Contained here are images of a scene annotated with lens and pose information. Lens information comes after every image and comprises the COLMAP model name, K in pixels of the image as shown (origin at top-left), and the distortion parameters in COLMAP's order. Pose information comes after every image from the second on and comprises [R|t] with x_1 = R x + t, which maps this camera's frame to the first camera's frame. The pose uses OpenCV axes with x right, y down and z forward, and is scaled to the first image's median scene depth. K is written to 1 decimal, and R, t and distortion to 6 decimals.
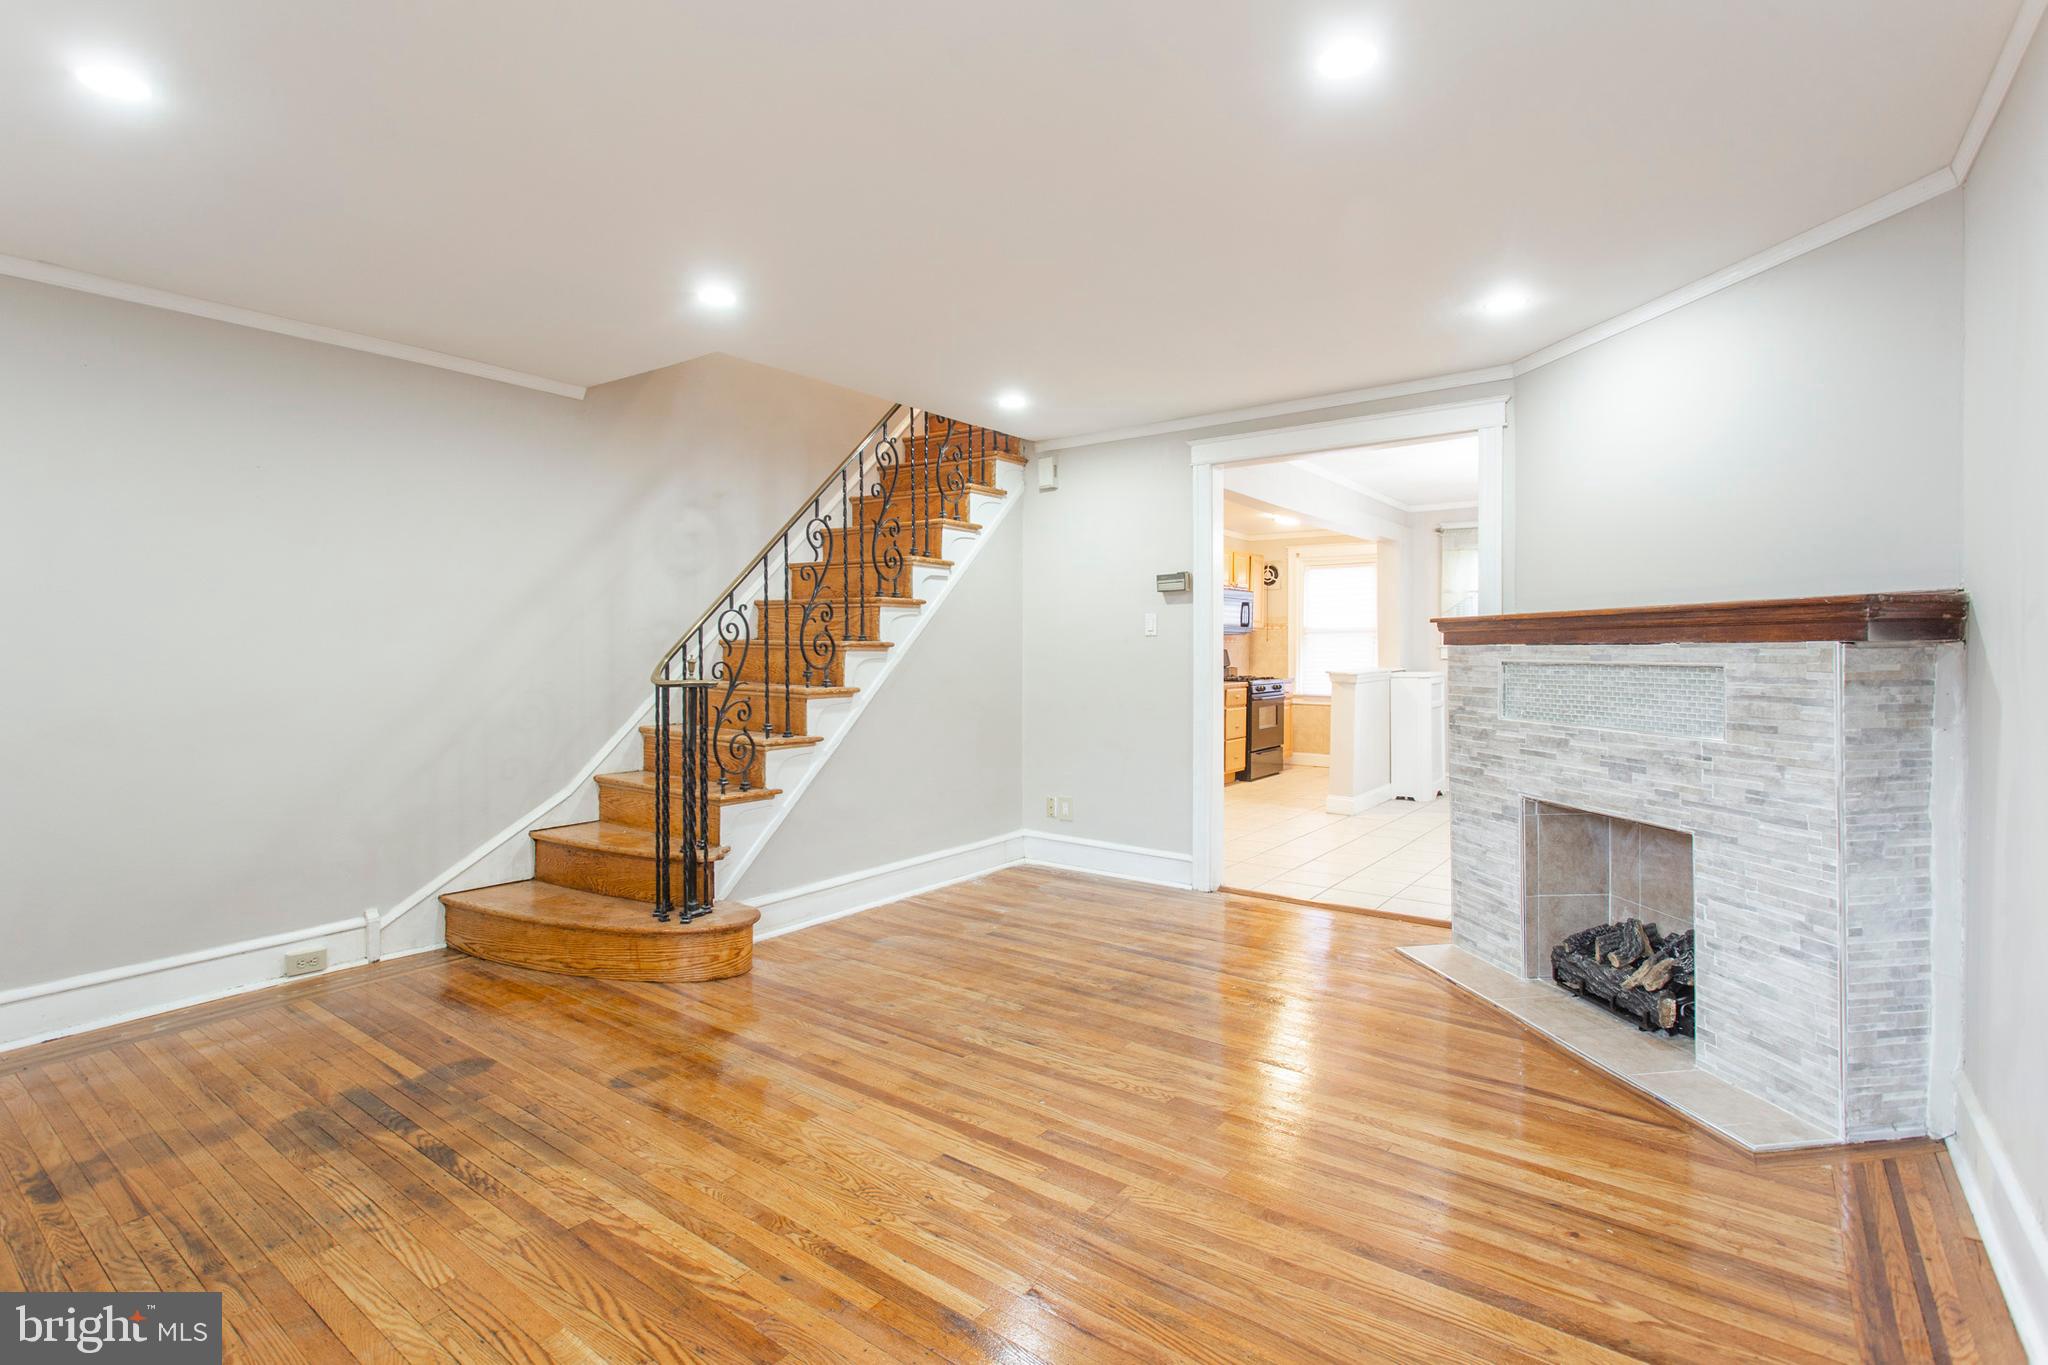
lens RADIAL K [[983.5, 0, 1018.2], [0, 983.5, 670.9], [0, 0, 1]] dist [-0.014406, 0.000907]
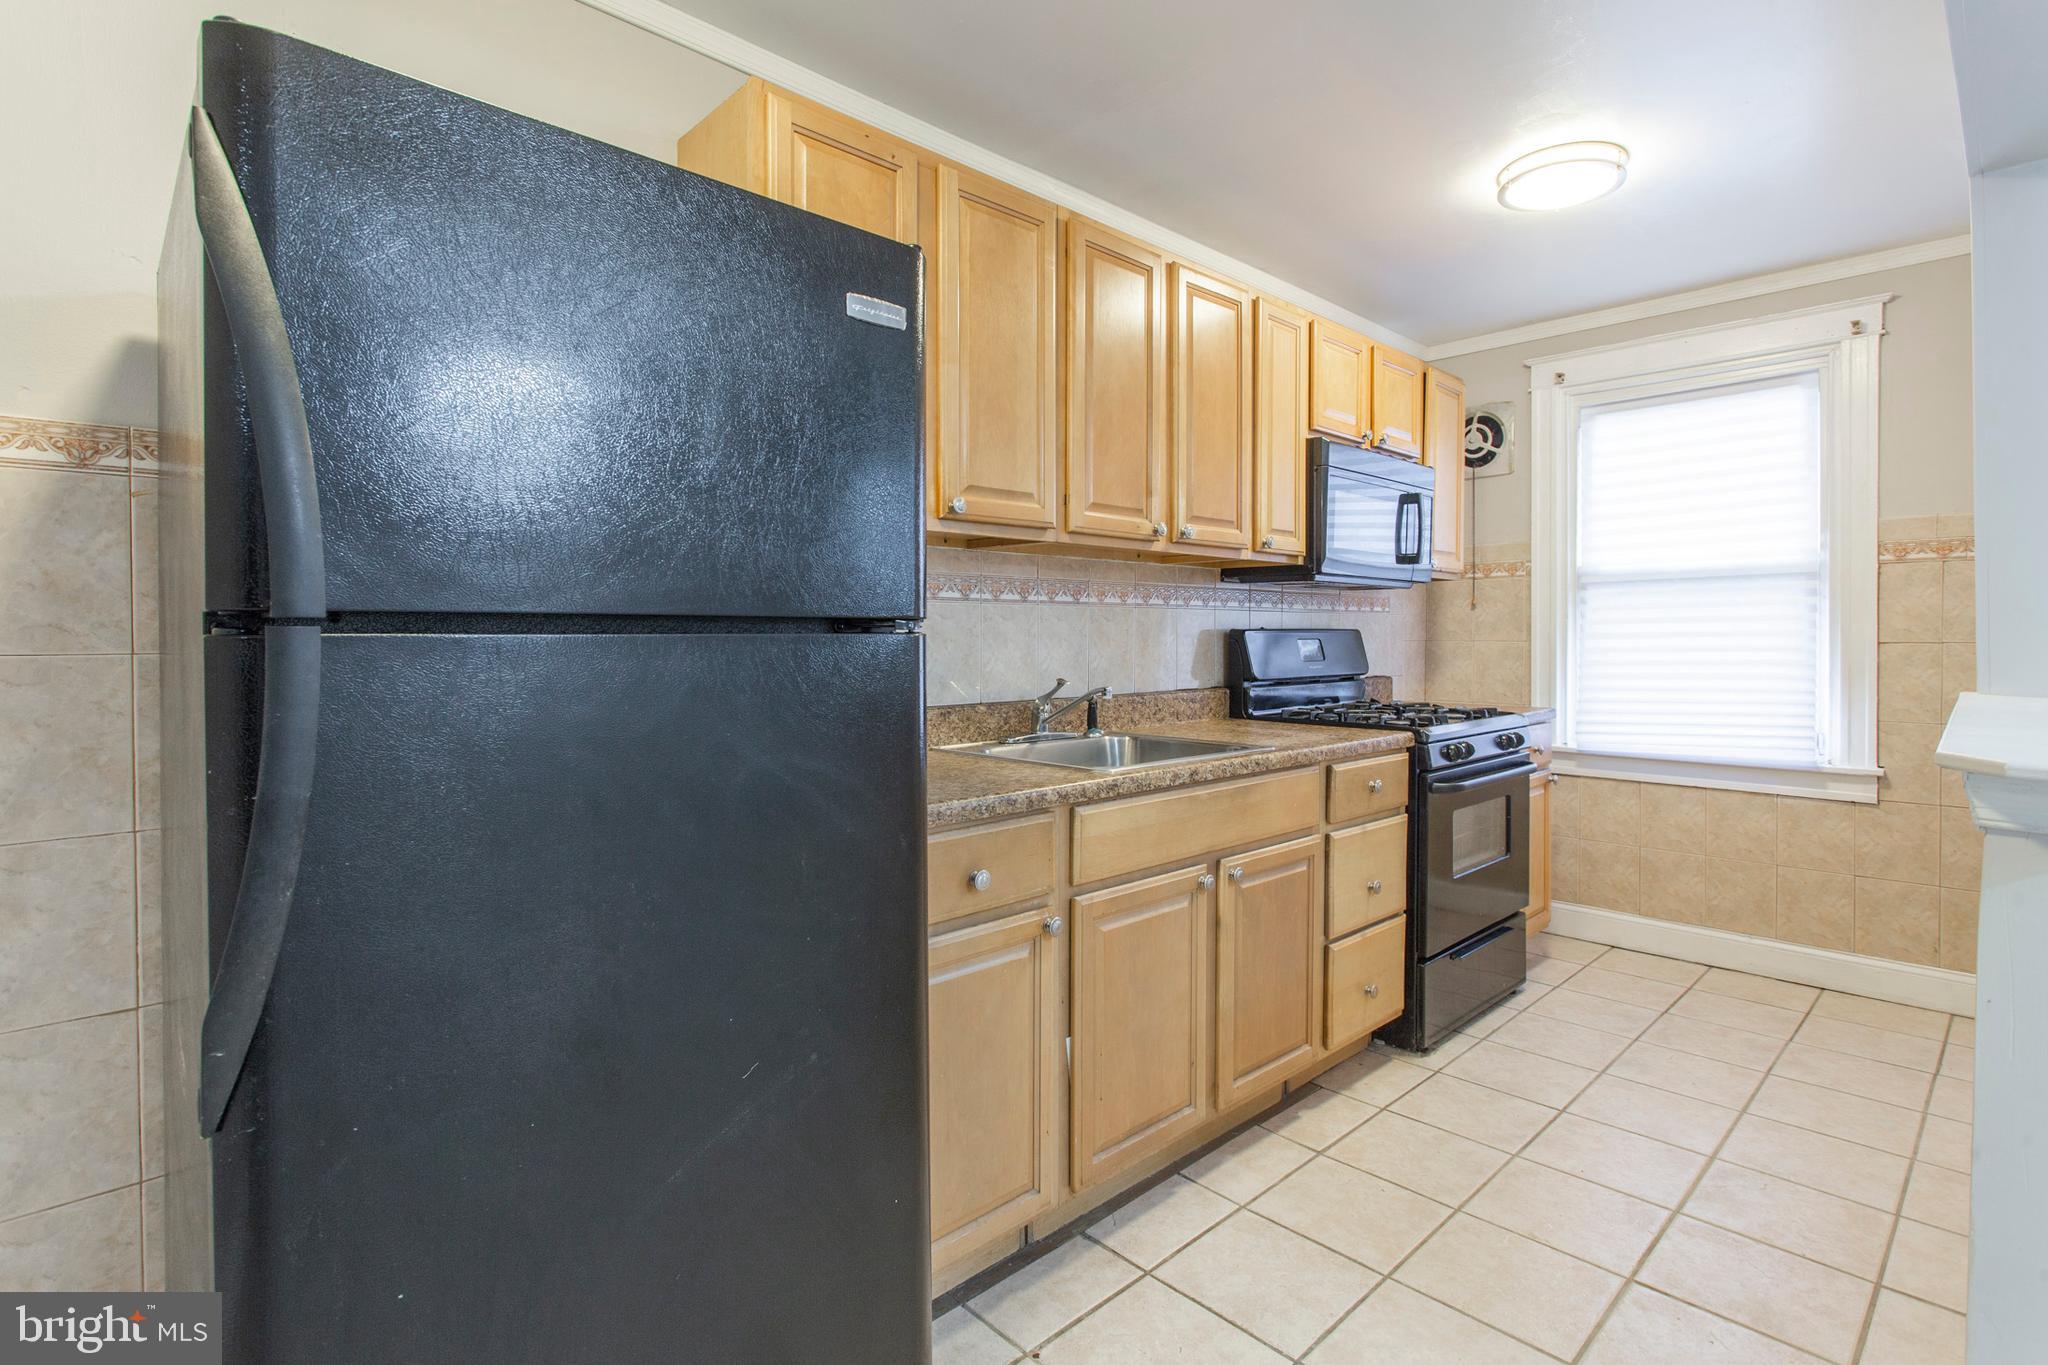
lens RADIAL K [[983.5, 0, 1027.5], [0, 983.5, 669.8], [0, 0, 1]] dist [-0.014406, 0.000907]
pose [[0.985602, -0.004075, -0.169034, 0.155442], [0.004916, 0.999978, 0.004558, -0.009255], [0.169011, -0.005324, 0.985600, 0.631416]]
